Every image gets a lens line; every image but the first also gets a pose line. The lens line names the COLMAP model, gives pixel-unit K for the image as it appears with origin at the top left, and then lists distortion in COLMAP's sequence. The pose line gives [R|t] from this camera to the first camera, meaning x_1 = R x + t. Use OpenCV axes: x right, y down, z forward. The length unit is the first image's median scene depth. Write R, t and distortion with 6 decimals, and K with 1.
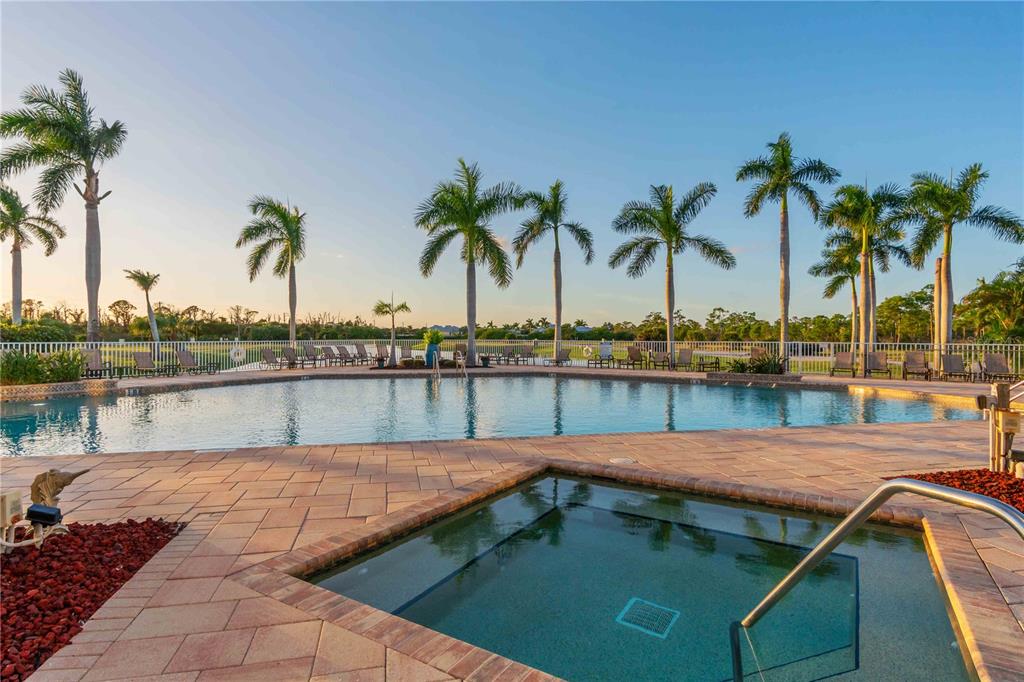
lens RADIAL K [[536.4, 0, 512.0], [0, 536.4, 341.0], [0, 0, 1]] dist [0.003609, 0.001066]
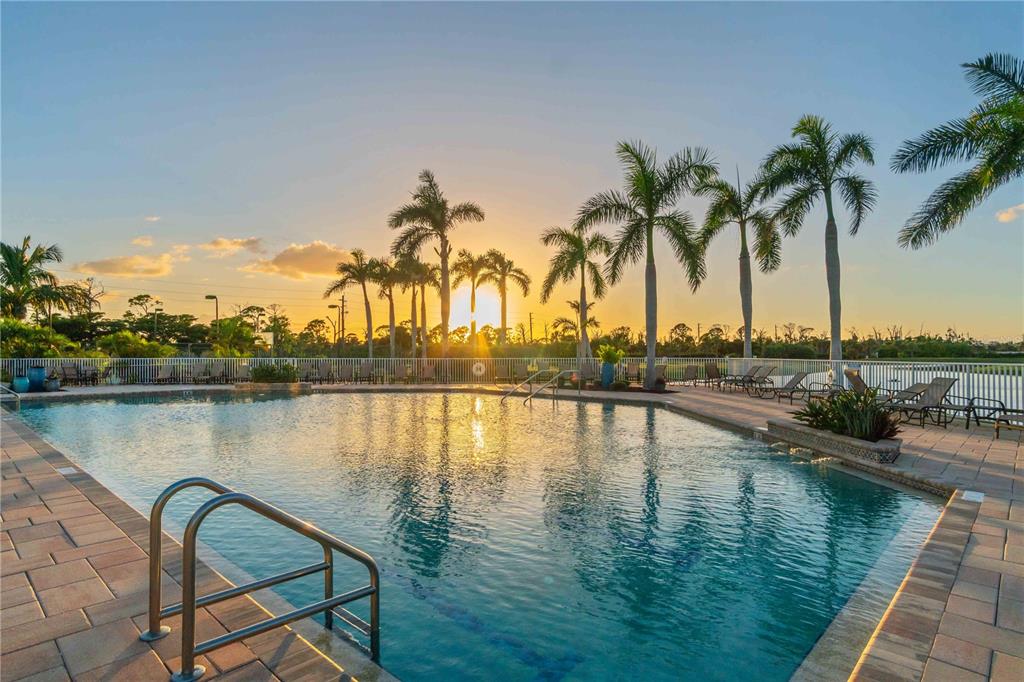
lens RADIAL K [[550.9, 0, 512.0], [0, 550.9, 341.0], [0, 0, 1]] dist [0.003150, 0.000380]
pose [[0.549755, -0.022405, -0.835025, 0.456347], [-0.005987, 0.999509, -0.030760, -0.001099], [0.835304, 0.021910, 0.549351, 0.340555]]
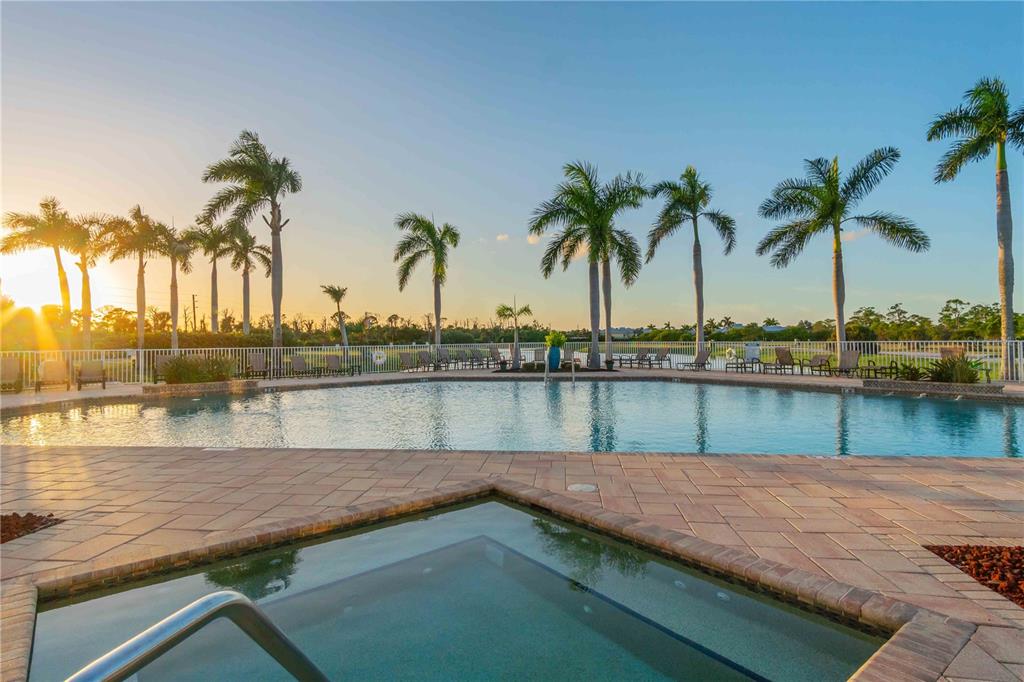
lens RADIAL K [[536.4, 0, 512.0], [0, 536.4, 341.0], [0, 0, 1]] dist [0.003609, 0.001066]
pose [[0.946777, -0.011092, -0.321698, 0.083968], [0.009629, 0.999935, -0.006137, -0.000056], [0.321745, 0.002713, 0.946823, 0.040428]]
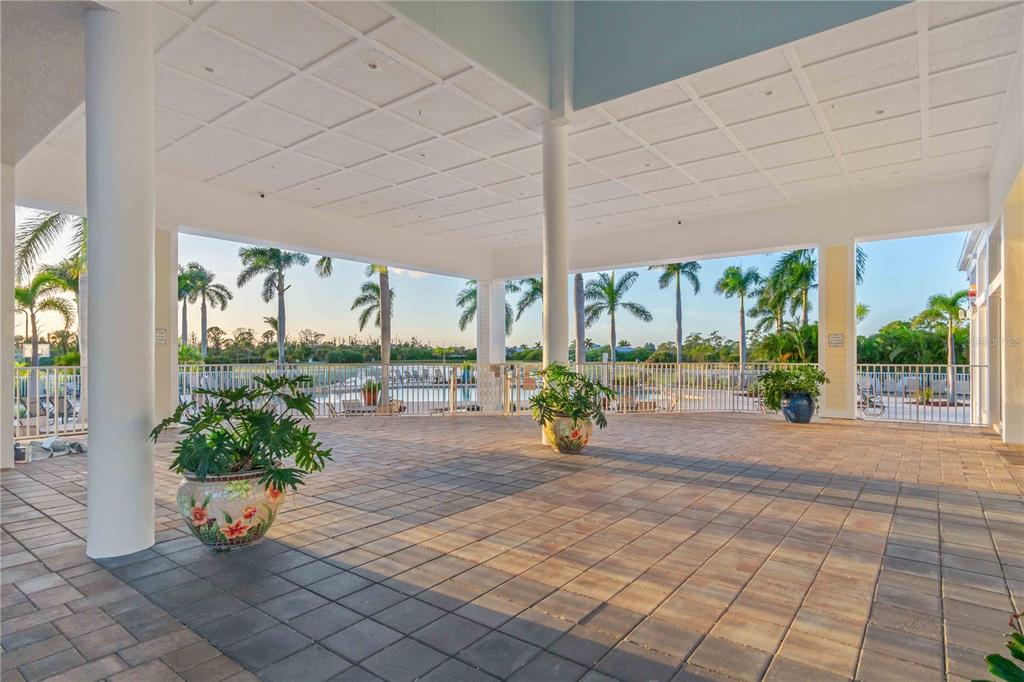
lens RADIAL K [[532.2, 0, 512.7], [0, 532.2, 354.8], [0, 0, 1]] dist [-0.000300, -0.000047]
pose [[0.995479, -0.004455, -0.094878, 0.150586], [0.003505, 0.999942, -0.010169, -0.021649], [0.094918, 0.009791, 0.995437, -0.643669]]
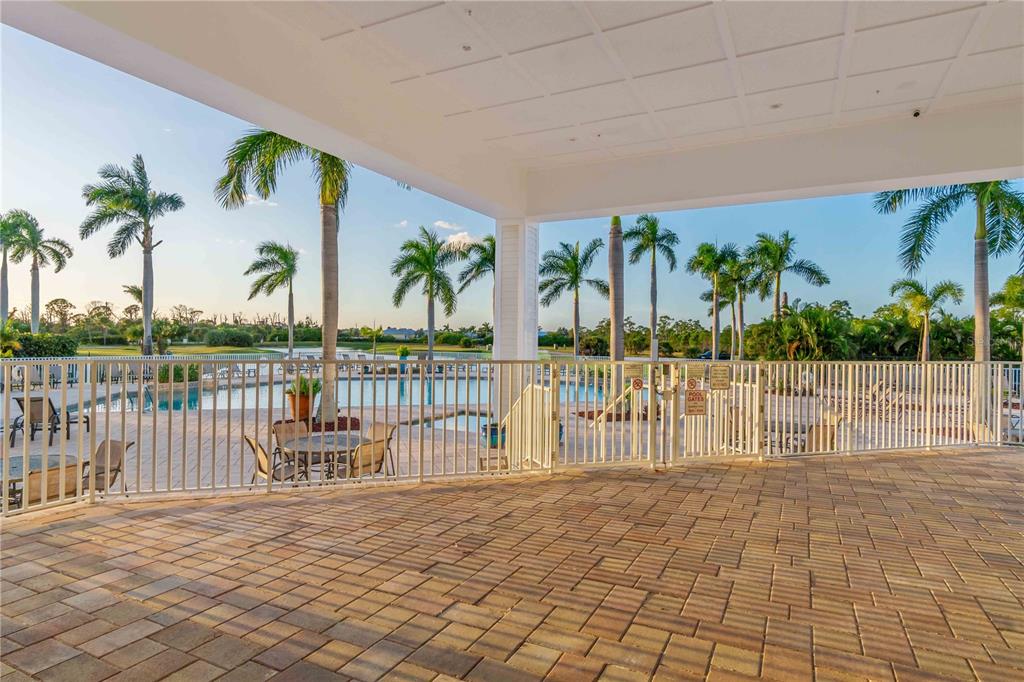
lens RADIAL K [[550.9, 0, 512.0], [0, 550.9, 341.0], [0, 0, 1]] dist [0.003150, 0.000380]
pose [[0.996920, 0.009785, 0.077807, 0.022389], [-0.009396, 0.999941, -0.005358, -0.025724], [-0.077855, 0.004610, 0.996954, -0.406820]]
